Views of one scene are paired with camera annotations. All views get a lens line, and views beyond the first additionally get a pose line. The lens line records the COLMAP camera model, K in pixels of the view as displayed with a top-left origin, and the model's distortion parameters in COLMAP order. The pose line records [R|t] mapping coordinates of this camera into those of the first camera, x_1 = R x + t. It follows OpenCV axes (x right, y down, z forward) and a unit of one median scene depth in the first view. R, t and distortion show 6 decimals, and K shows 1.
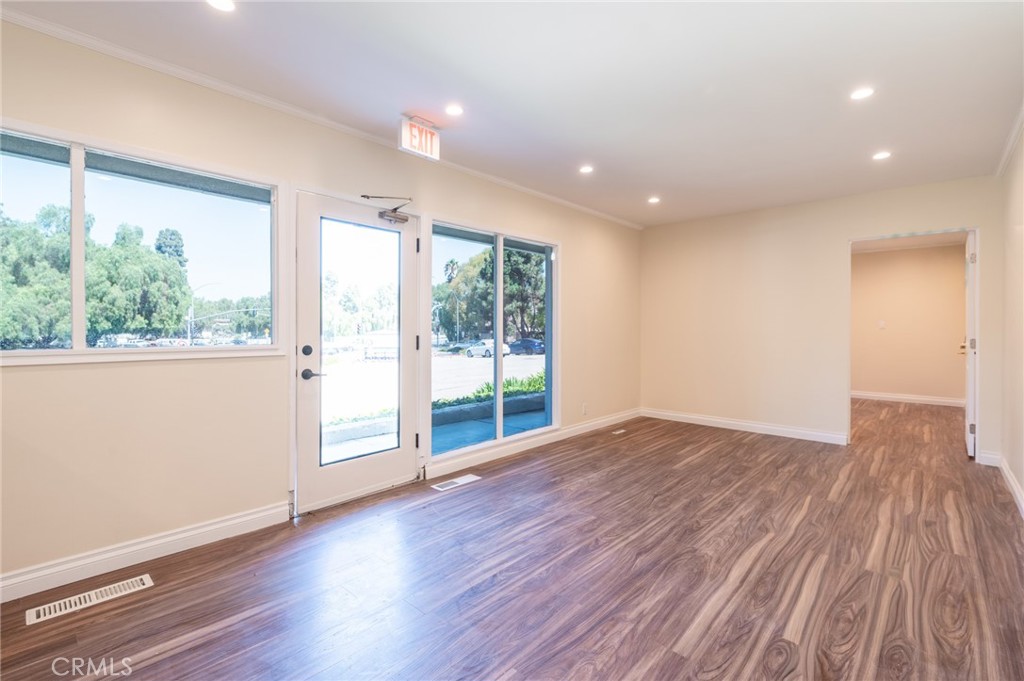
lens RADIAL K [[459.5, 0, 512.0], [0, 459.5, 340.5], [0, 0, 1]] dist [0.000397, -0.000142]
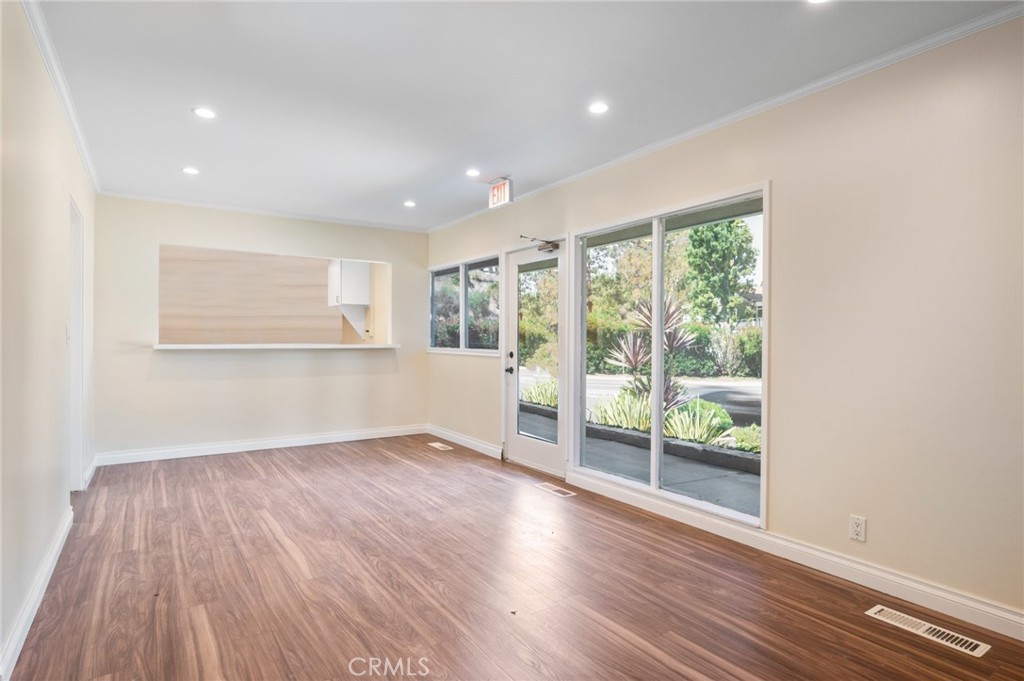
lens RADIAL K [[549.7, 0, 512.0], [0, 549.7, 340.5], [0, 0, 1]] dist [0.000109, -0.000132]
pose [[-0.240082, -0.005315, -0.970738, 1.369528], [-0.033424, 0.999437, 0.002794, -0.030427], [0.970177, 0.033117, -0.240124, 1.492636]]
